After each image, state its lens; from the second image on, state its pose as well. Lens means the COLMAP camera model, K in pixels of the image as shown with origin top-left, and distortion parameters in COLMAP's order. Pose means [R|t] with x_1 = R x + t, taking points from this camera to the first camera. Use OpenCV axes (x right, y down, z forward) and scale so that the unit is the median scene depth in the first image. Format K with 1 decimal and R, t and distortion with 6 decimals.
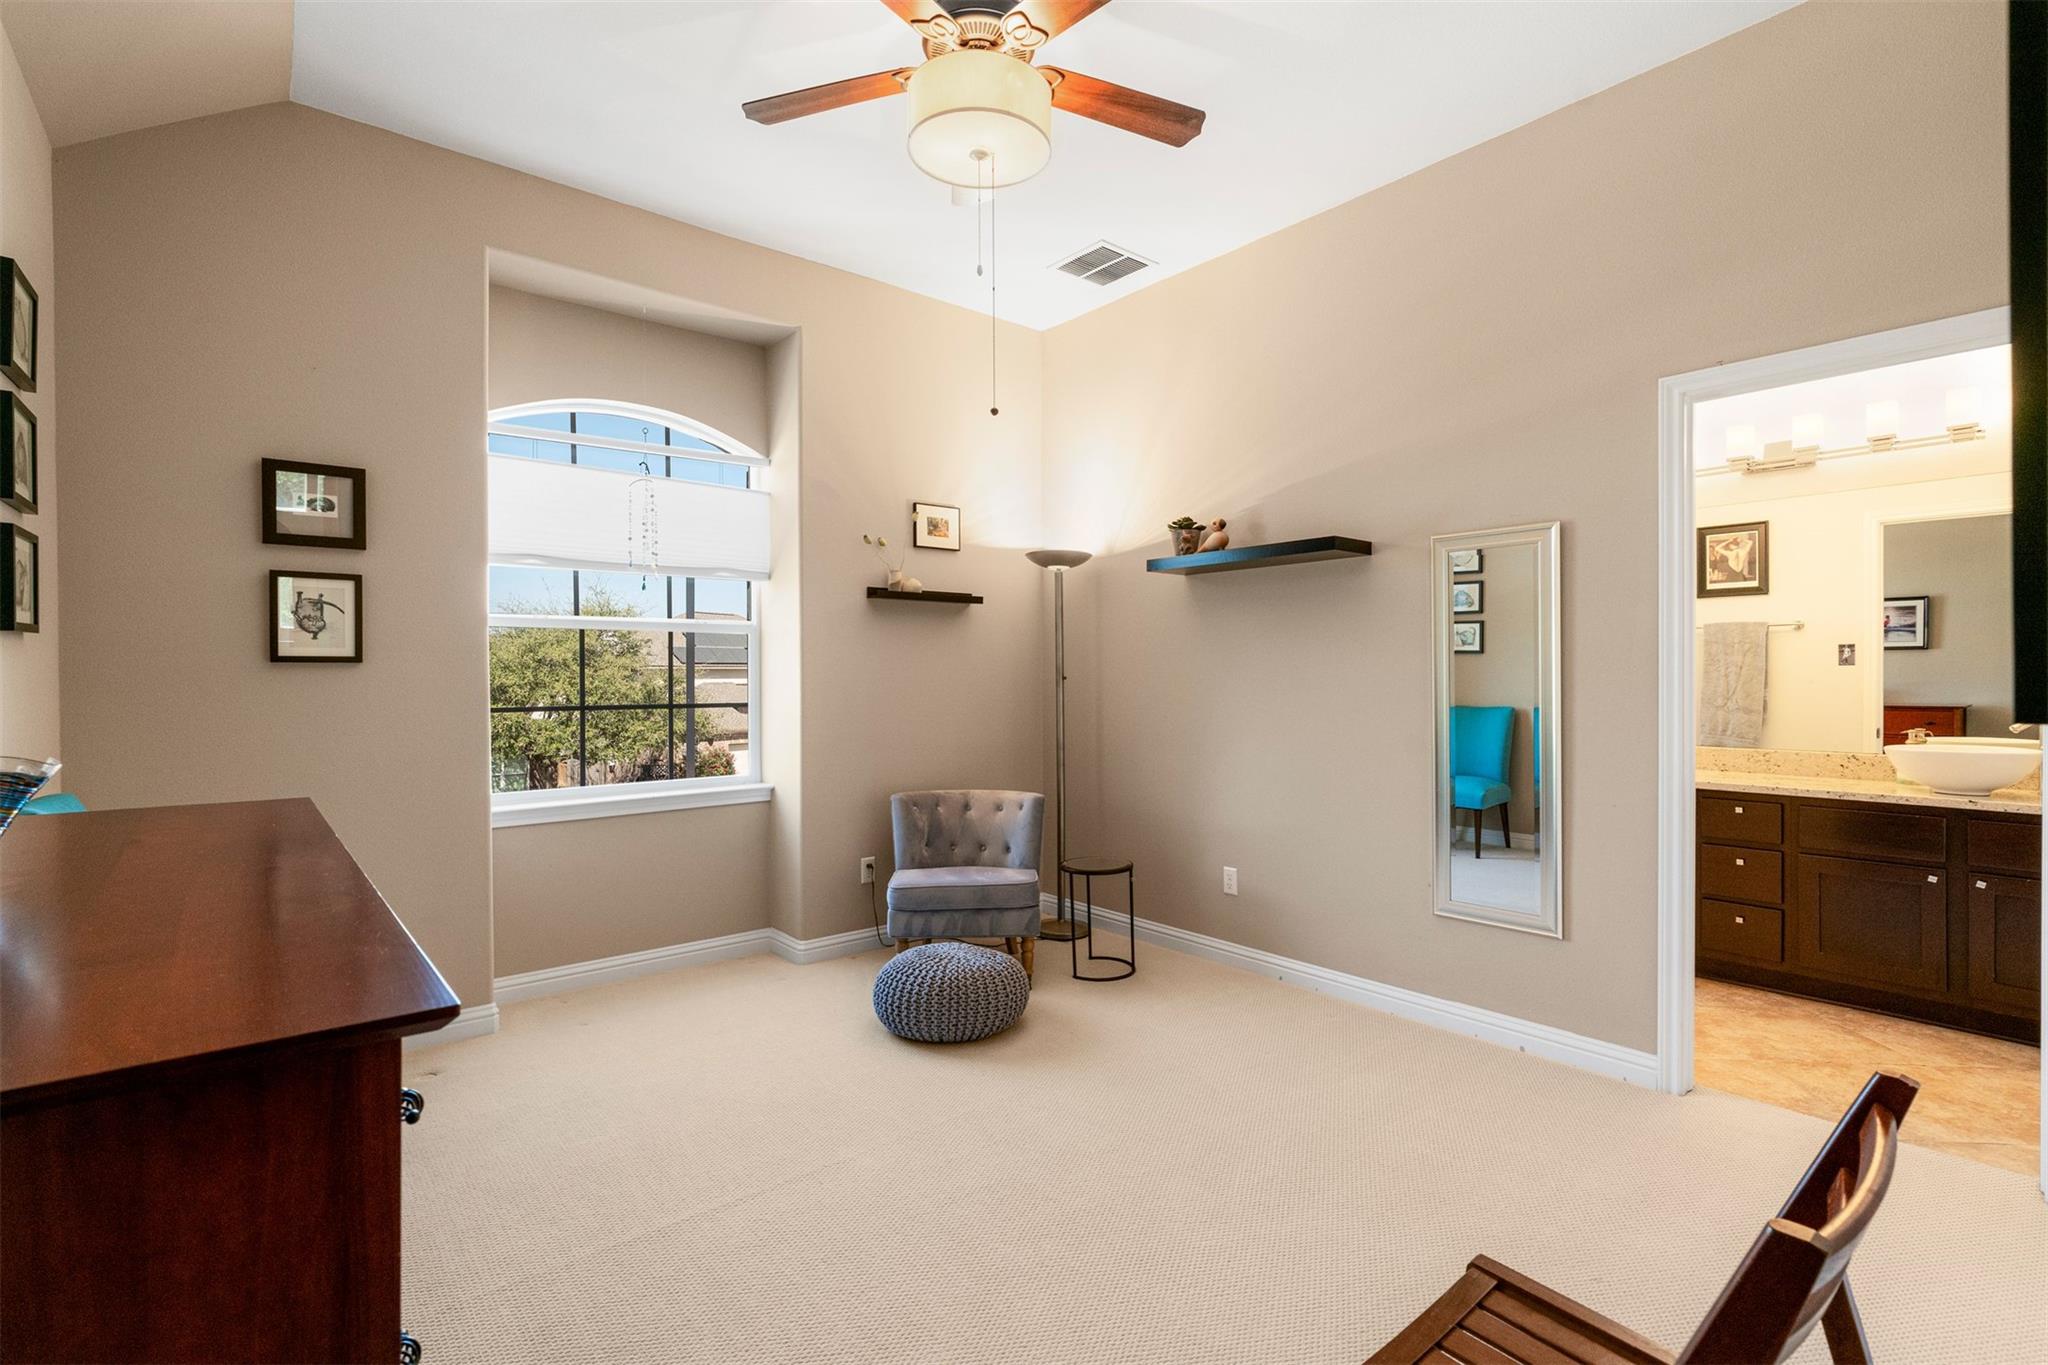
lens RADIAL K [[931.9, 0, 1027.0], [0, 931.9, 673.1], [0, 0, 1]] dist [-0.008540, 0.004694]
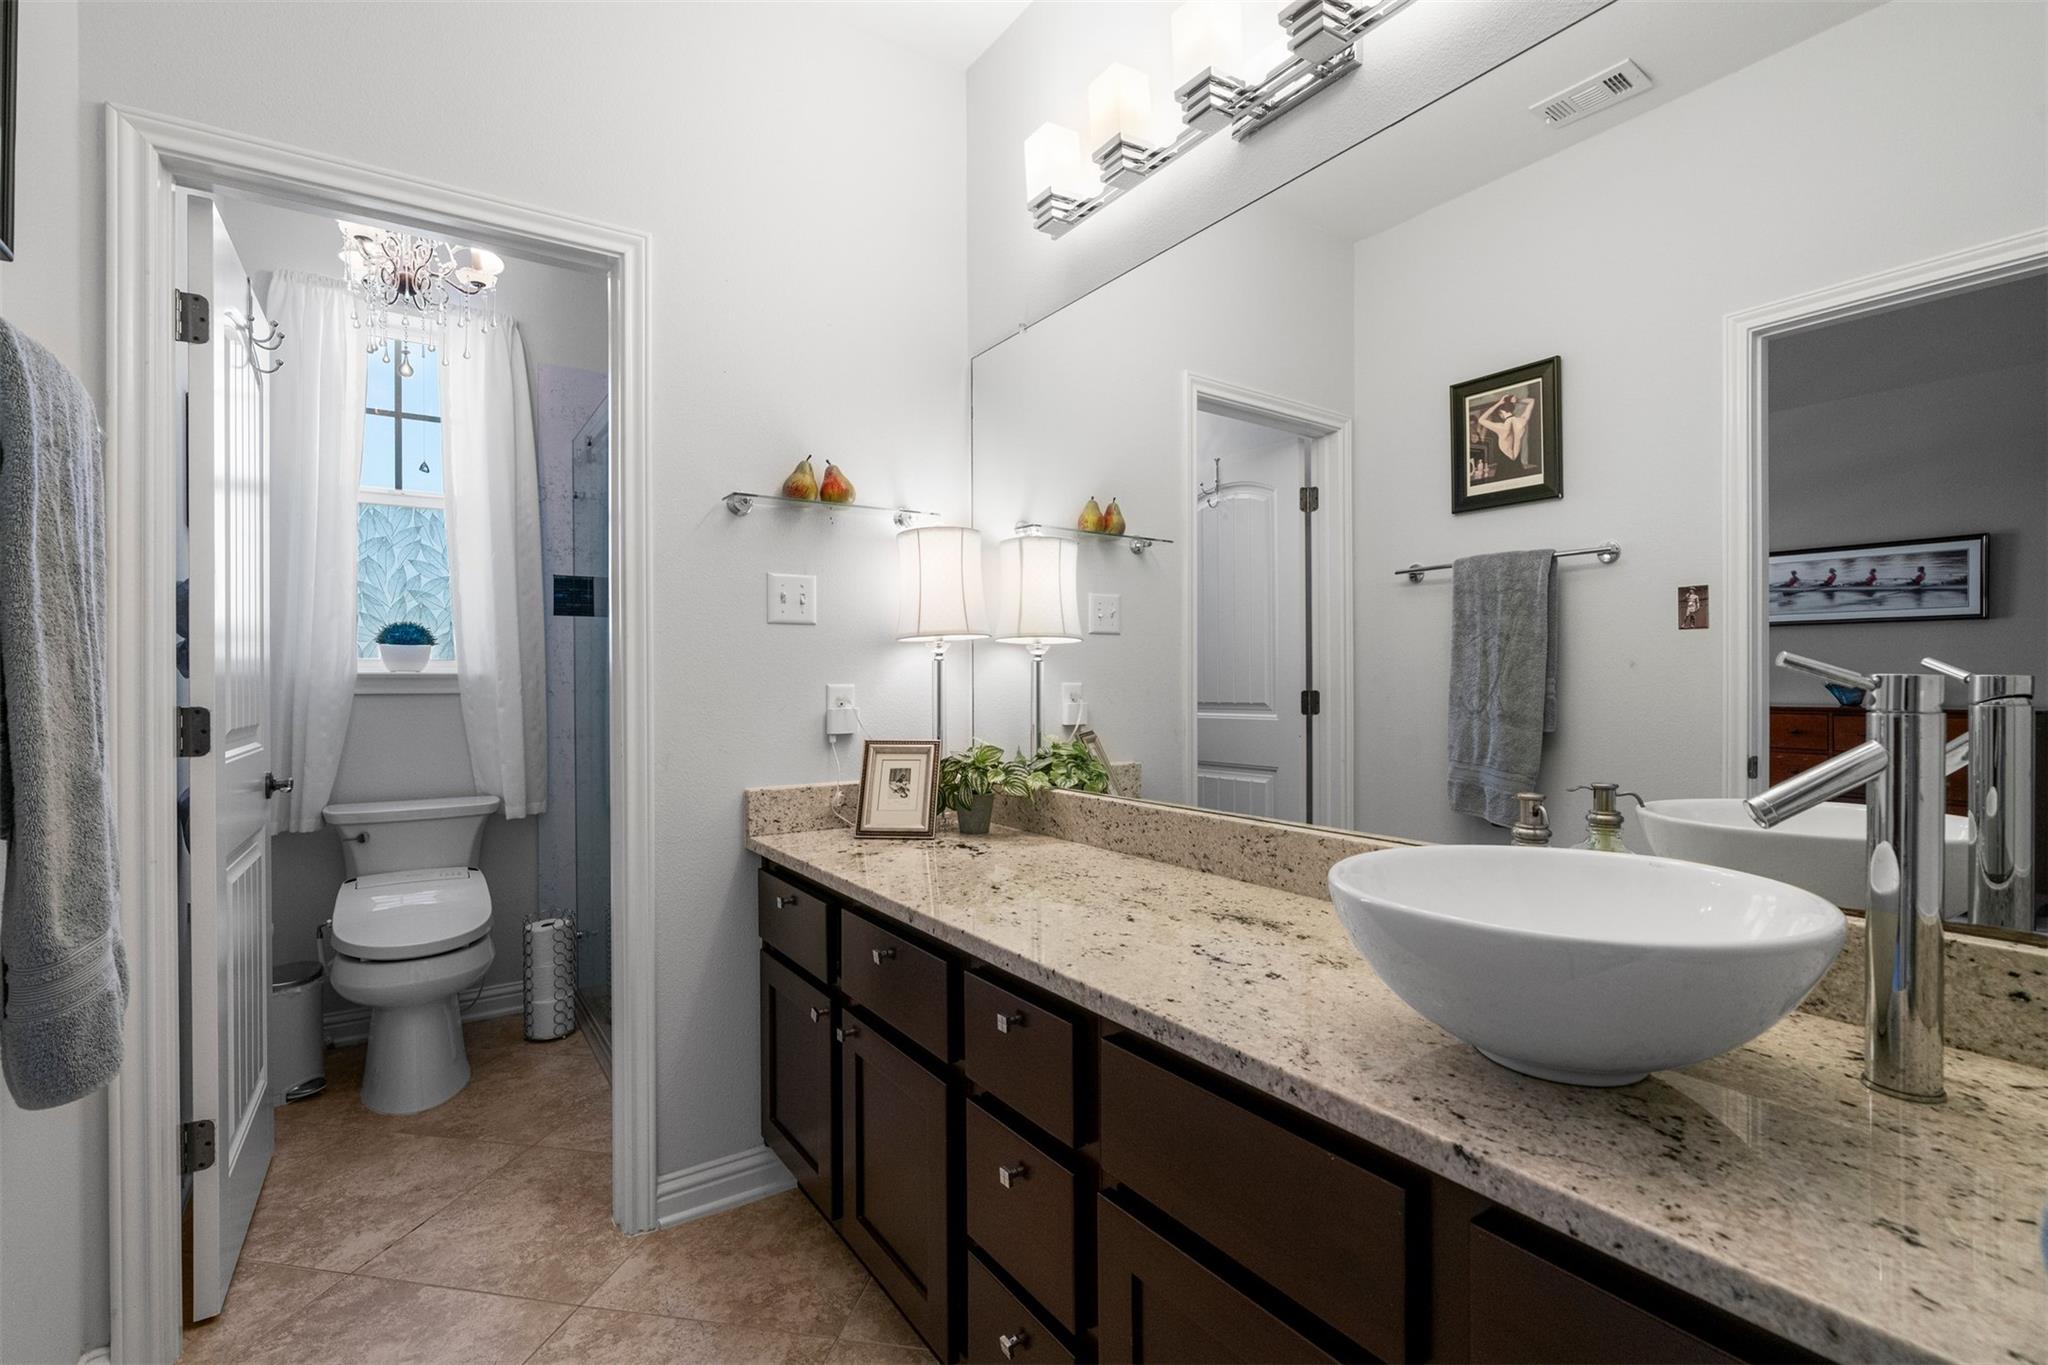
lens RADIAL K [[931.9, 0, 1027.5], [0, 931.9, 684.8], [0, 0, 1]] dist [-0.008540, 0.004694]
pose [[0.995142, -0.002795, -0.098405, 0.537566], [0.003533, 0.999967, 0.007331, 0.015587], [0.098382, -0.007643, 0.995119, 0.436716]]
